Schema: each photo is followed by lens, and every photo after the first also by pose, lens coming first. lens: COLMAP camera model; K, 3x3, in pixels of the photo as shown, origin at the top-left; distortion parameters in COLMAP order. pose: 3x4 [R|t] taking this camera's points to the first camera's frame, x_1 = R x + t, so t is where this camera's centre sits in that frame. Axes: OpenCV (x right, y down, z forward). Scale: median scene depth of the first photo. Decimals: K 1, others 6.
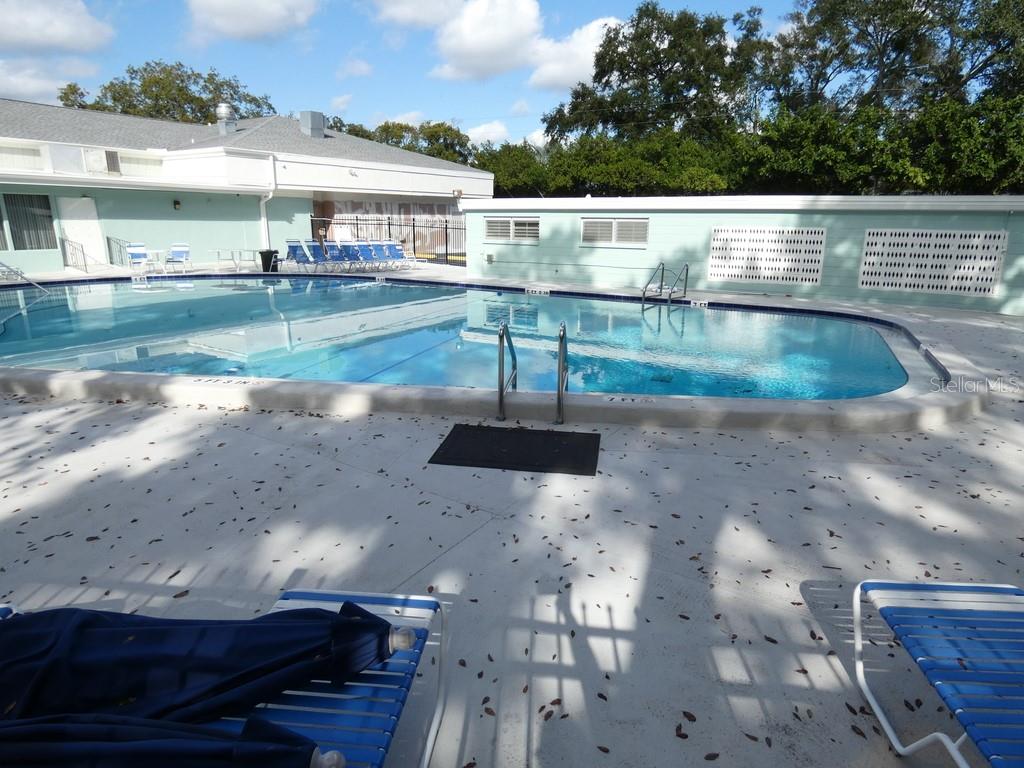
lens RADIAL K [[617.9, 0, 512.9], [0, 617.9, 379.1], [0, 0, 1]] dist [0.002246, 0.003262]
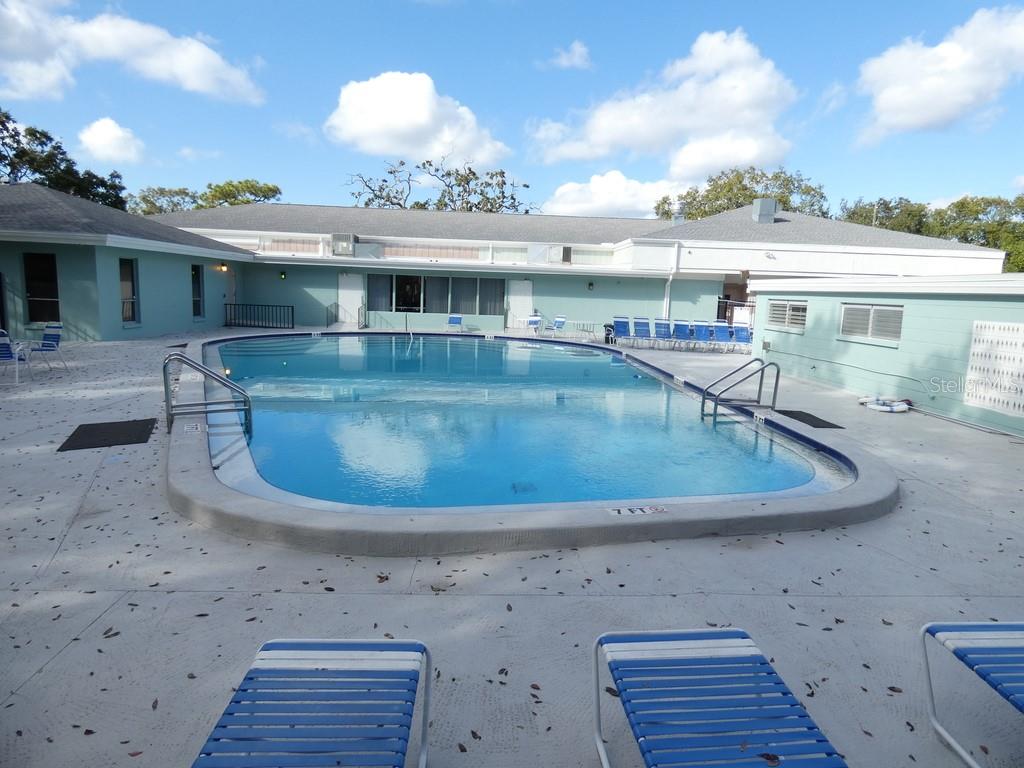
lens RADIAL K [[606.3, 0, 514.7], [0, 606.3, 383.8], [0, 0, 1]] dist [-0.028377, -0.001402]
pose [[0.581108, 0.132977, -0.802889, 0.390952], [-0.227913, 0.973674, -0.003693, -0.052381], [0.781261, 0.185135, 0.596118, 0.198104]]
